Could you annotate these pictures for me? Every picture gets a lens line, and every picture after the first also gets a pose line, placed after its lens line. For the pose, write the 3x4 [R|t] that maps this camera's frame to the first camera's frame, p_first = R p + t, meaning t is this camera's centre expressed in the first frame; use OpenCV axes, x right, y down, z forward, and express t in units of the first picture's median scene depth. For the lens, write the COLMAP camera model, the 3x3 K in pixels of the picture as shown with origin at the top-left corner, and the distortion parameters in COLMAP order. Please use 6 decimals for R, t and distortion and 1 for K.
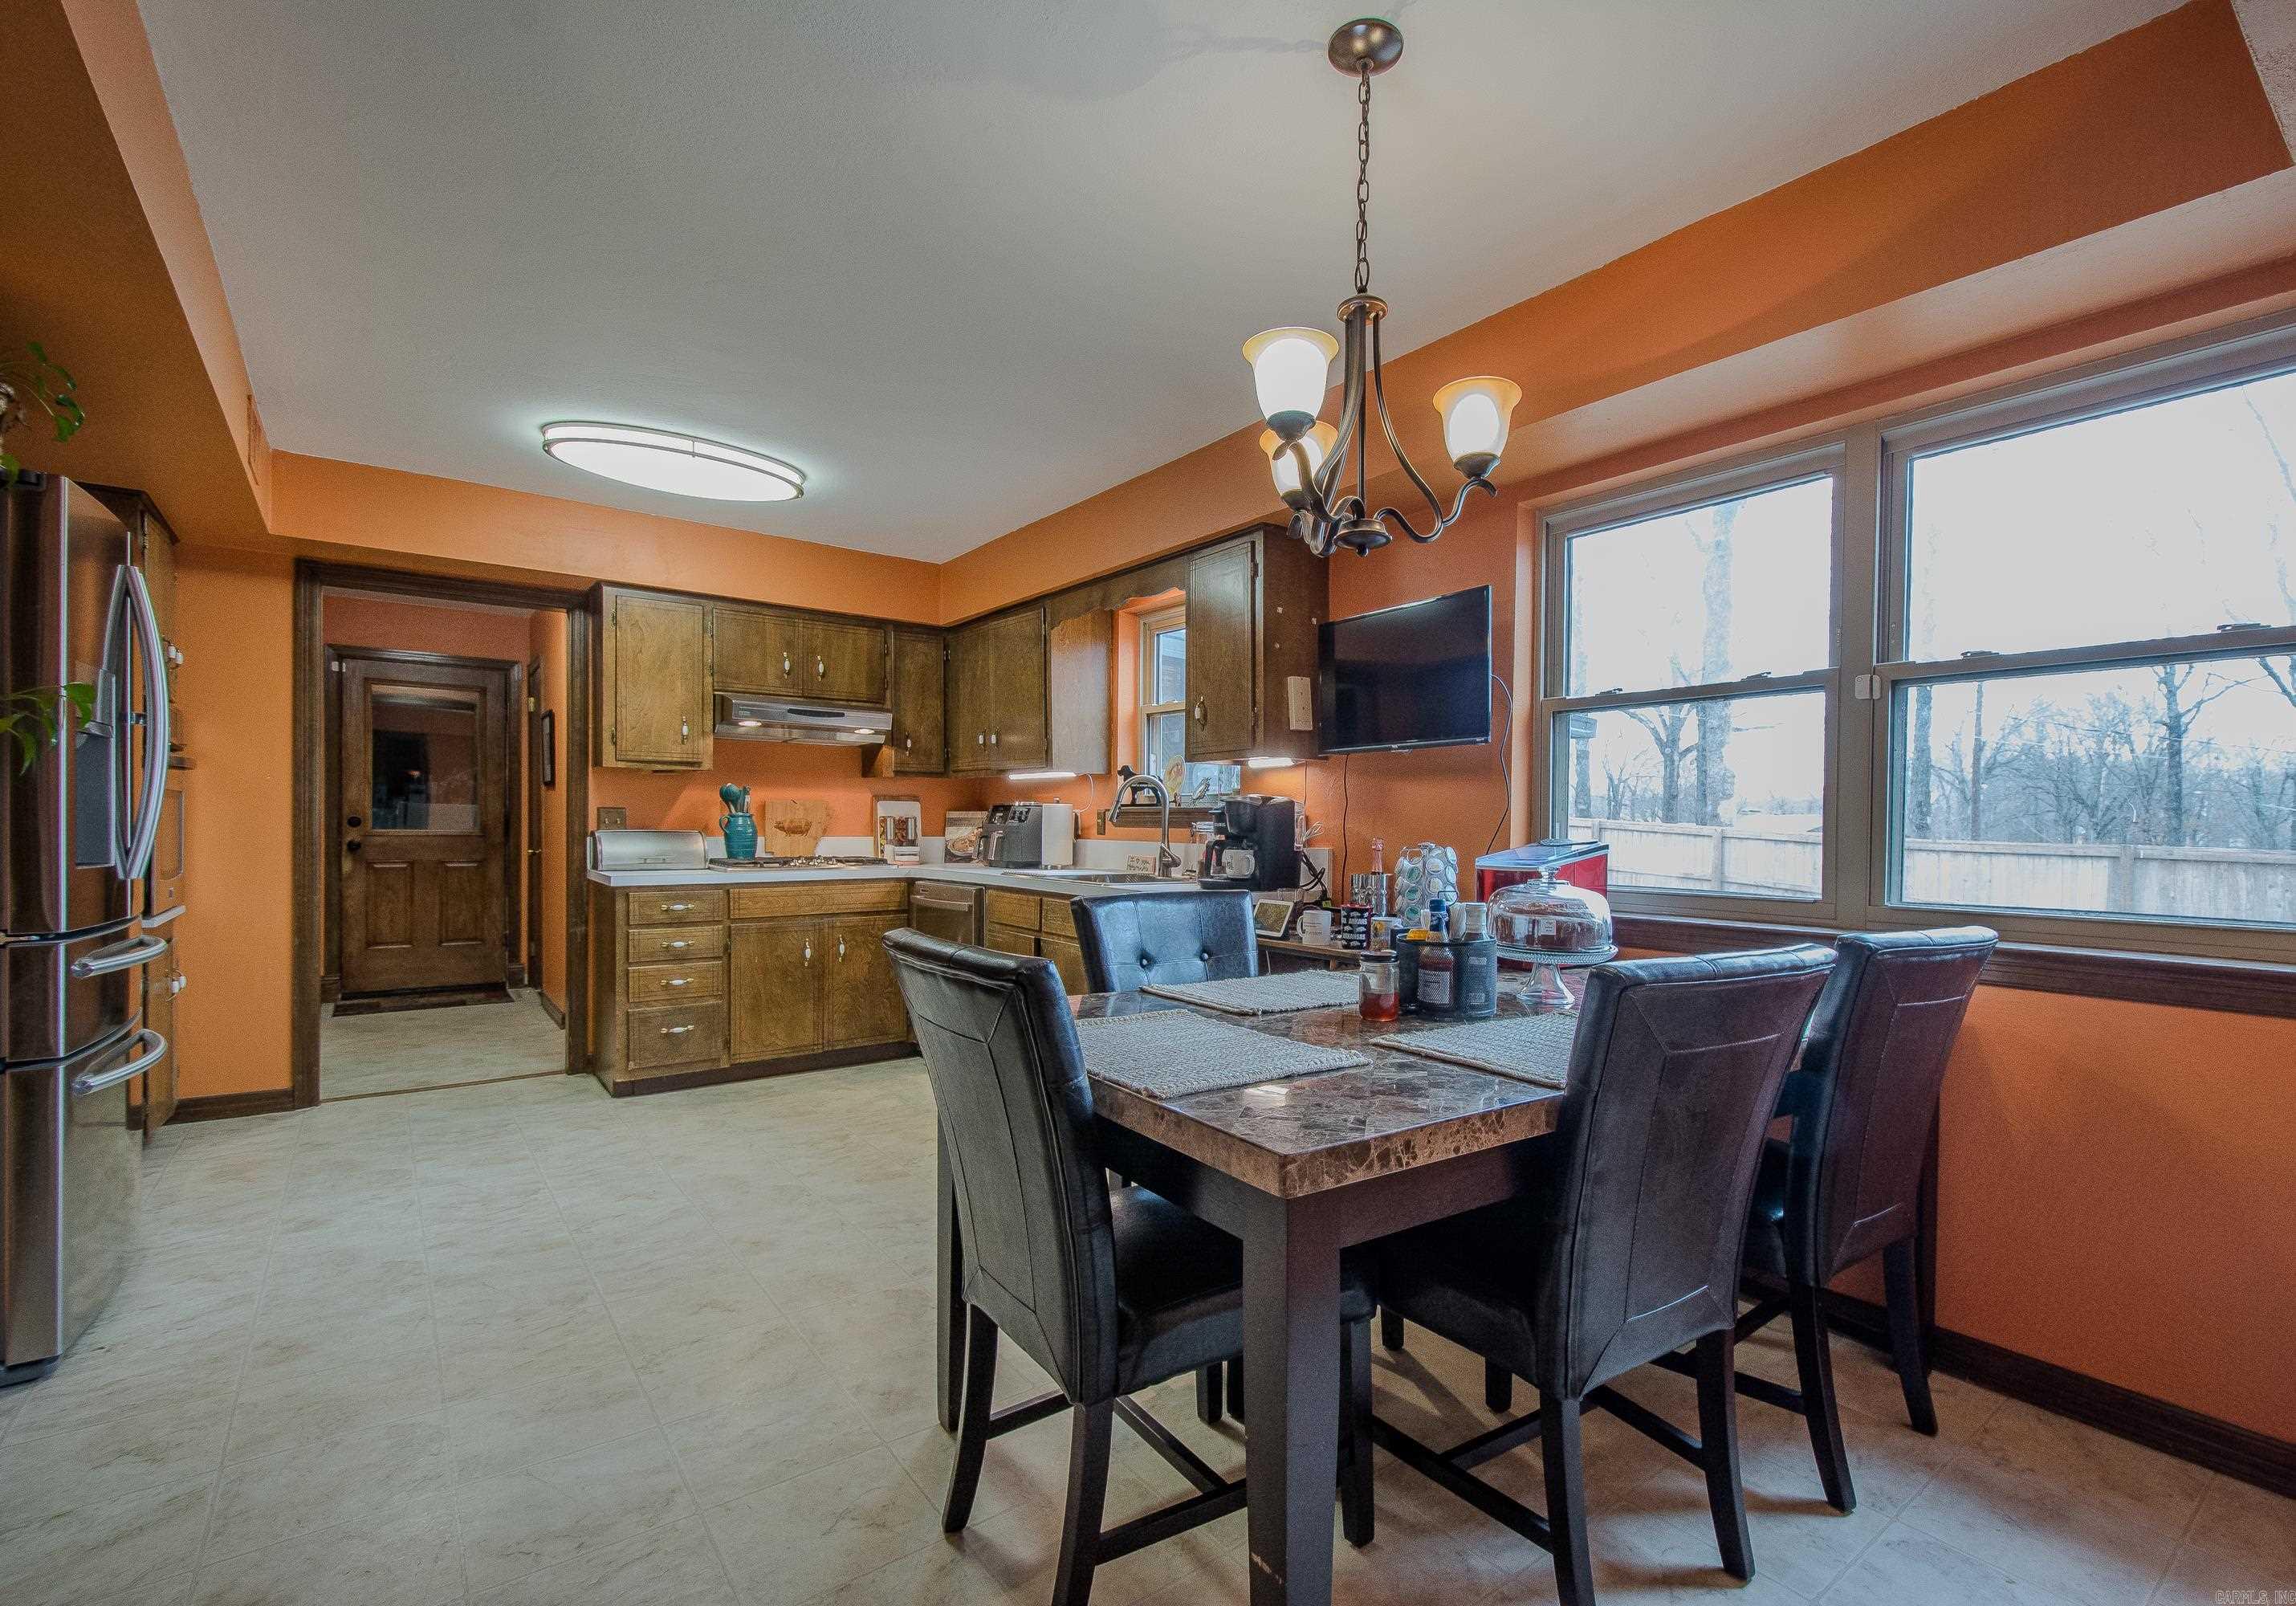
lens RADIAL K [[1070.5, 0, 1146.5], [0, 1070.5, 823.6], [0, 0, 1]] dist [0.000719, 0.000033]
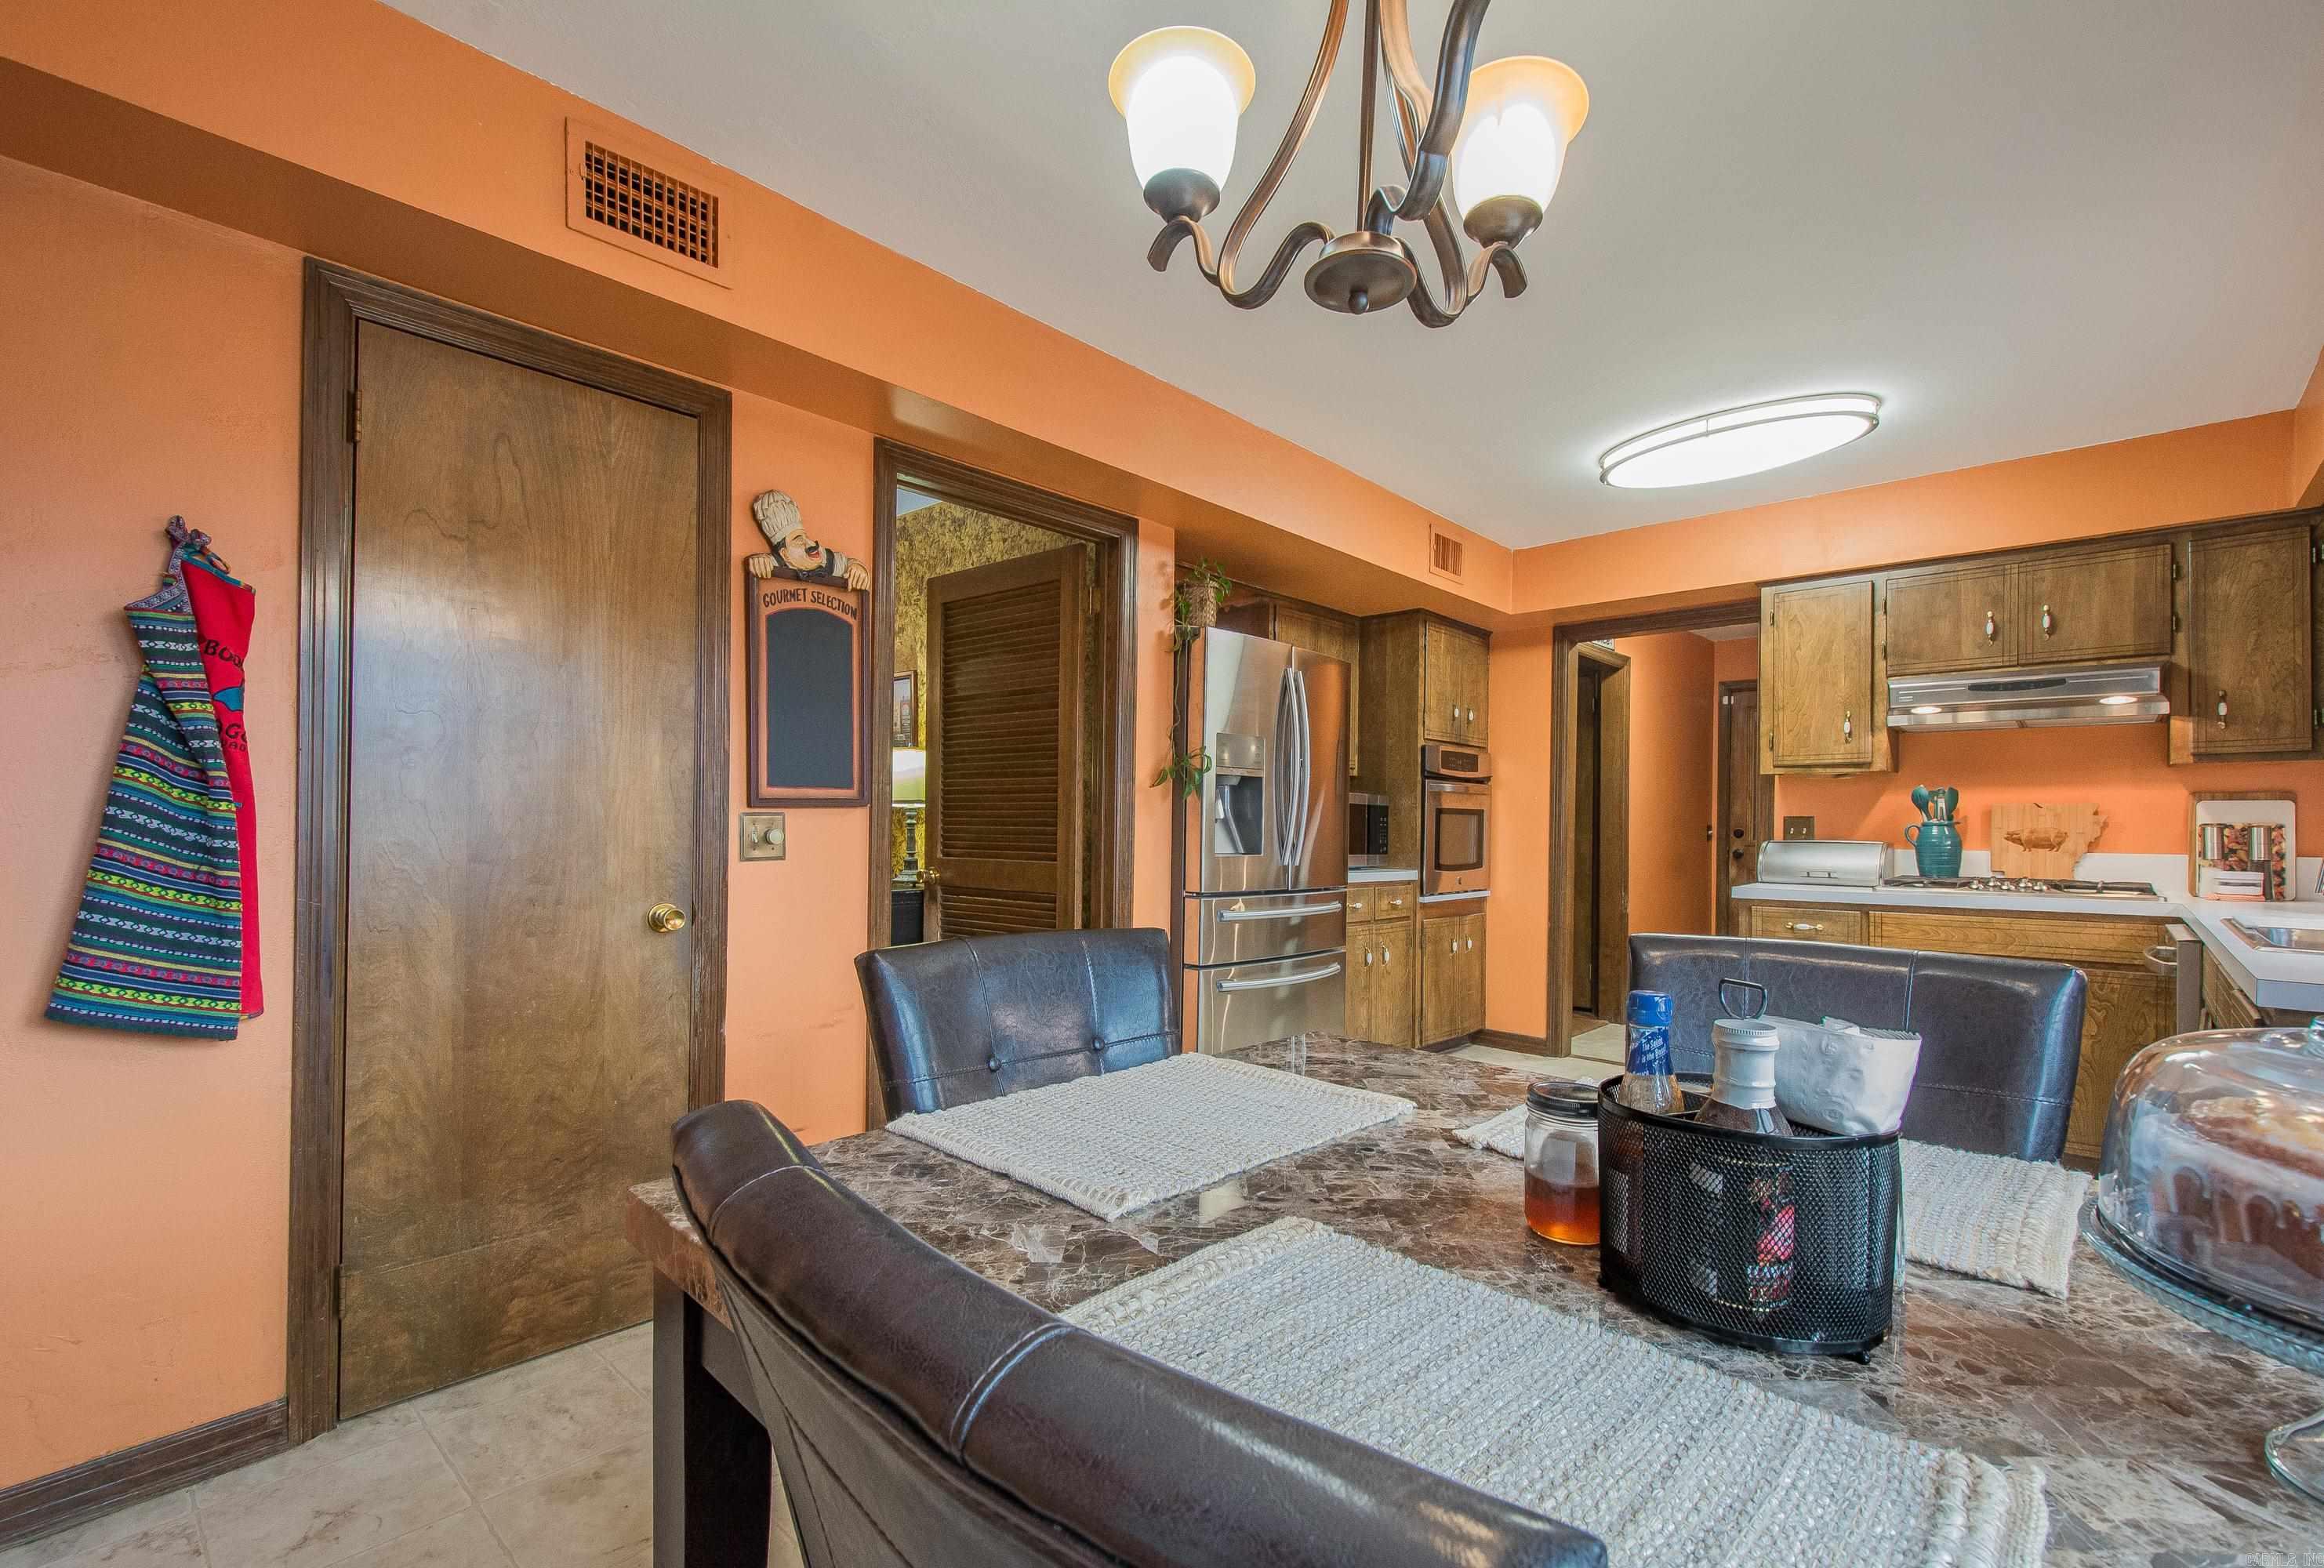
lens RADIAL K [[980.1, 0, 1184.7], [0, 980.1, 815.4], [0, 0, 1]] dist [-0.002713, -0.000402]
pose [[0.198637, -0.017460, -0.979918, 0.234589], [-0.006166, 0.999799, -0.019064, 0.003562], [0.980054, 0.009829, 0.198489, 0.293223]]
